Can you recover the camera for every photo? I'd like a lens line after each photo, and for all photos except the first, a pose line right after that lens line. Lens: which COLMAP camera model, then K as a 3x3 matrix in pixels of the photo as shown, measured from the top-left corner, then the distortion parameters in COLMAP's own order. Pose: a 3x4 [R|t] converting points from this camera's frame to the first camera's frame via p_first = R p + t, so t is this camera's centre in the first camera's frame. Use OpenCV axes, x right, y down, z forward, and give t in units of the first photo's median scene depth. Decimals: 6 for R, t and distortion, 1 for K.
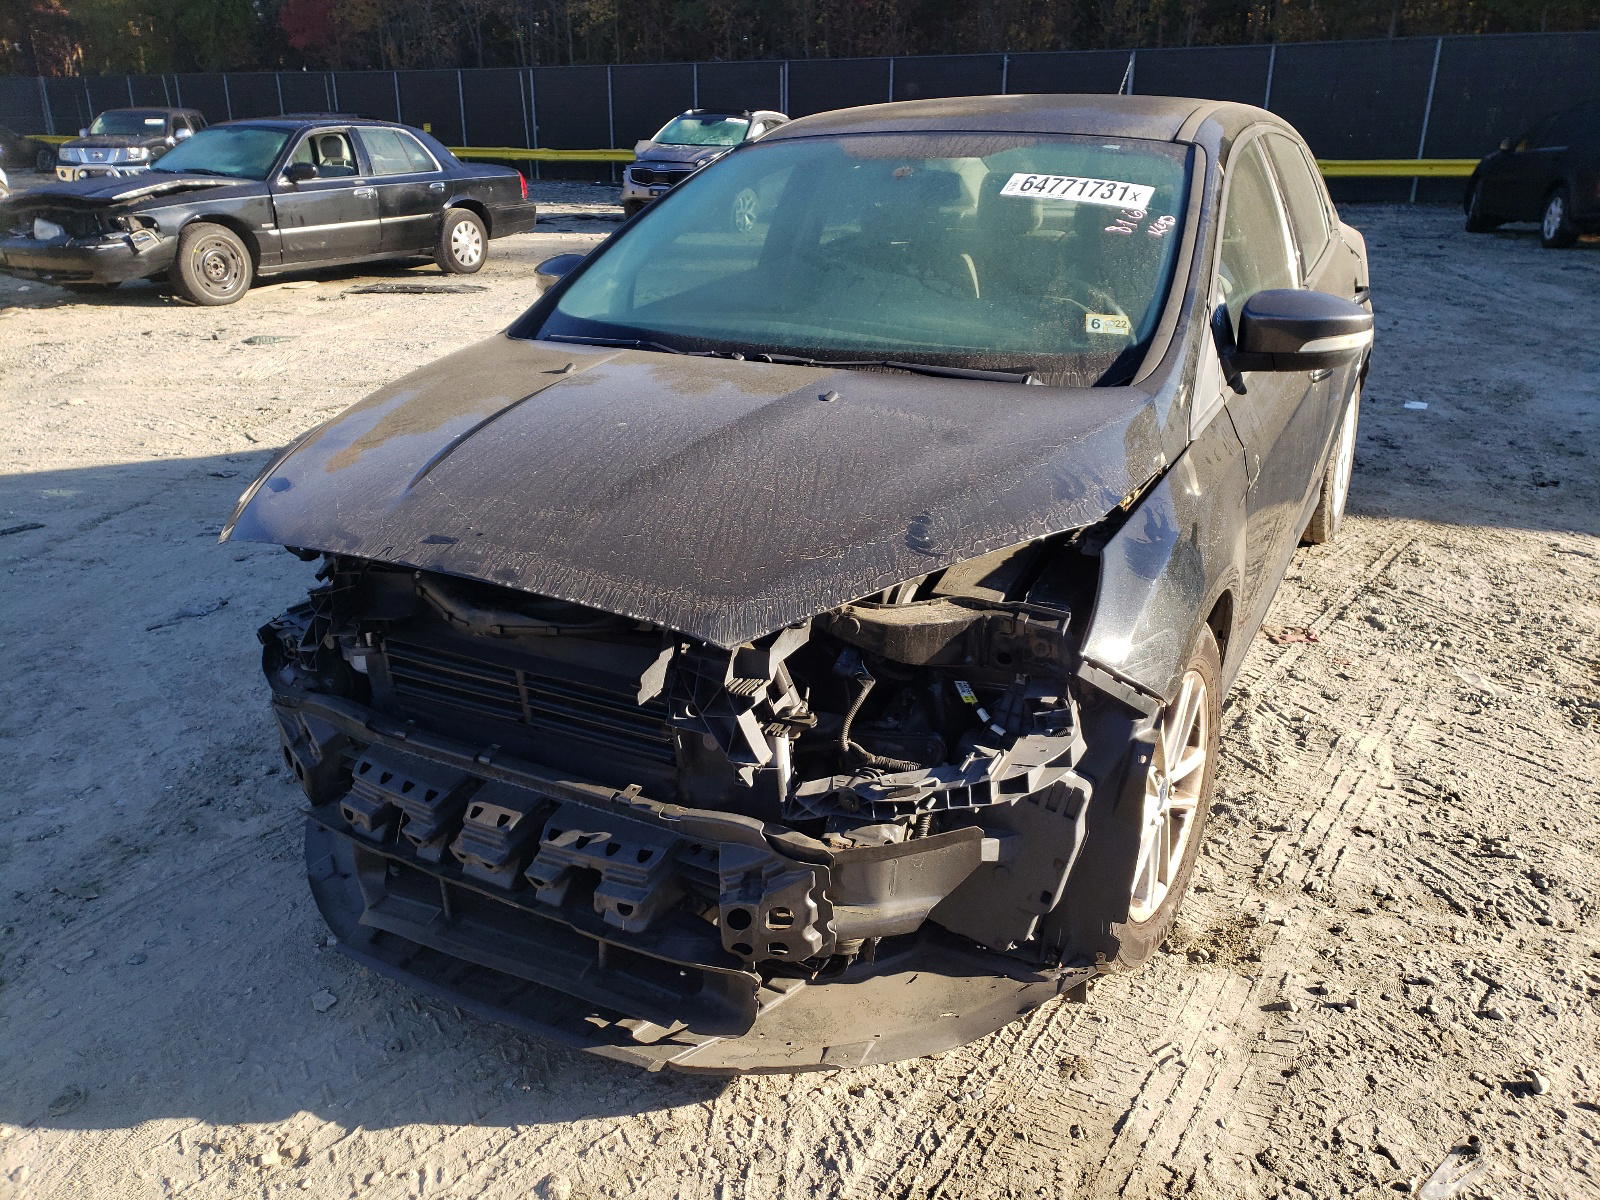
lens RADIAL K [[1233.2, 0, 800.0], [0, 1233.2, 600.0], [0, 0, 1]] dist [0.017078, 0.013089]
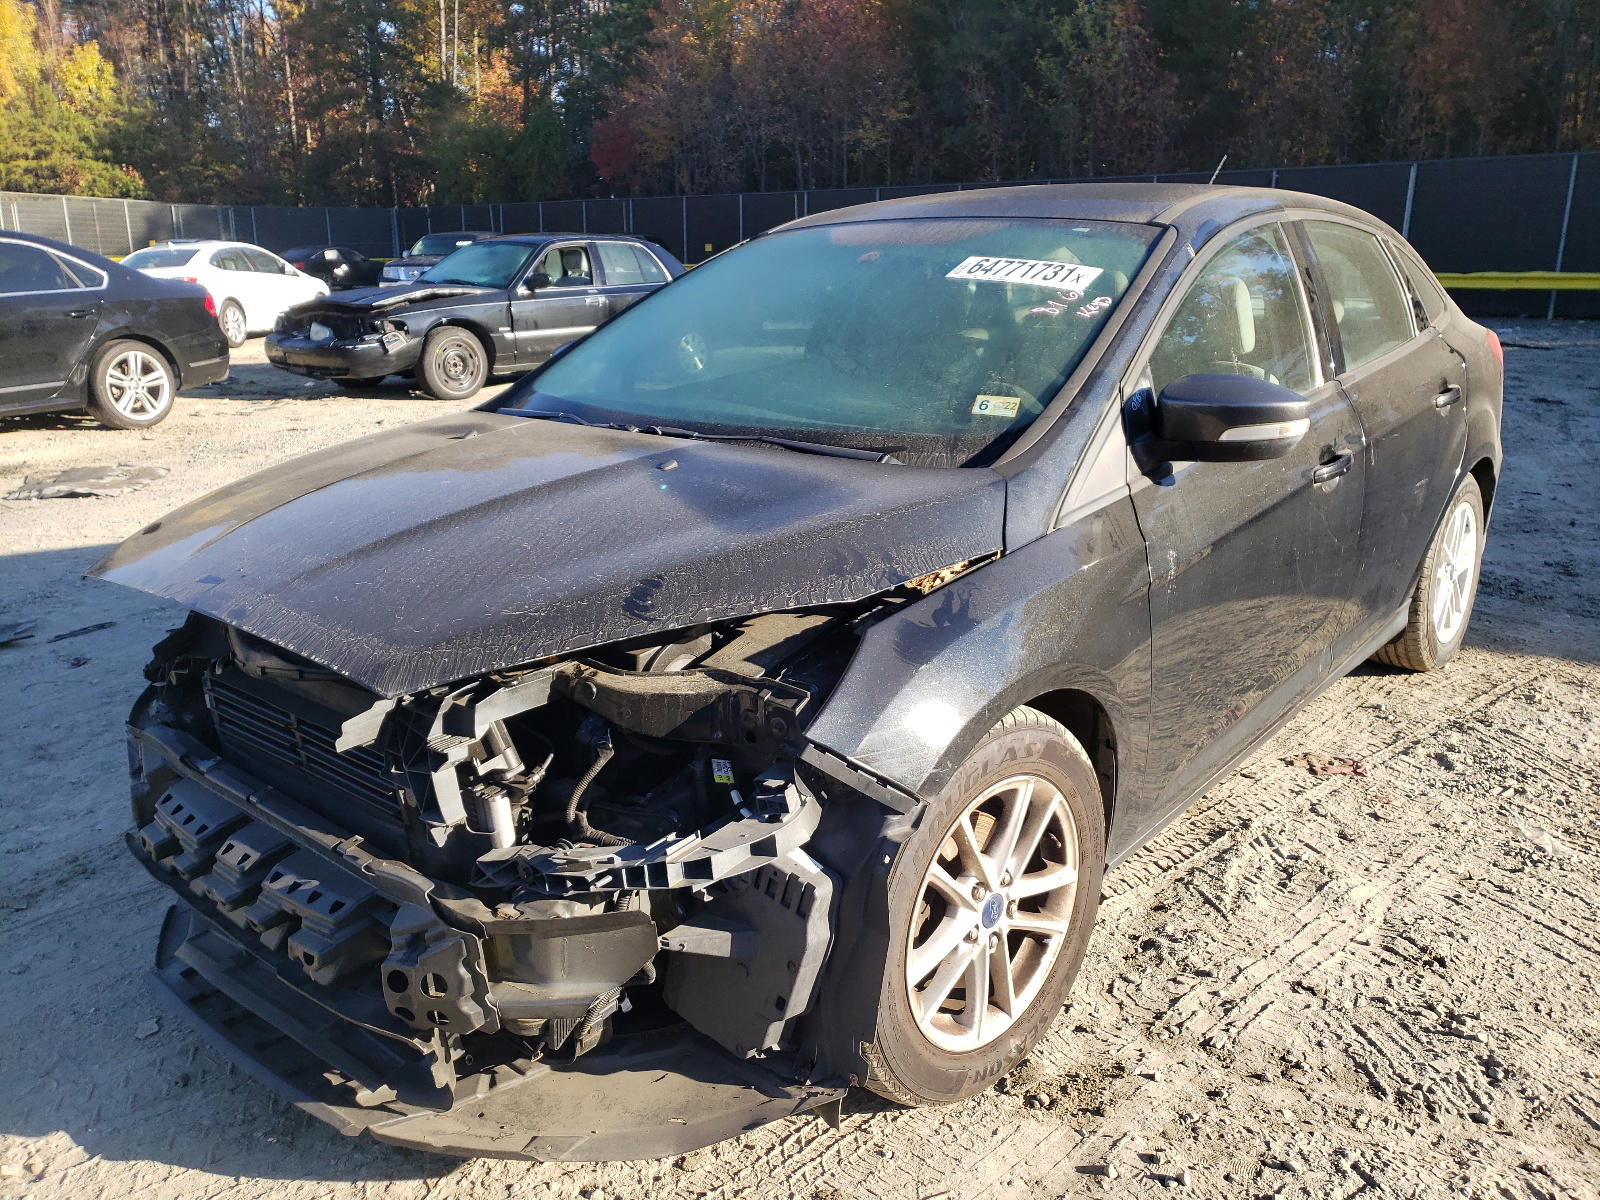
lens RADIAL K [[1233.2, 0, 800.0], [0, 1233.2, 600.0], [0, 0, 1]] dist [0.017078, 0.013089]
pose [[0.977311, 0.054181, -0.204760, 0.286767], [-0.071686, 0.994289, -0.079056, 0.010684], [0.199308, 0.091941, 0.975614, 0.057720]]
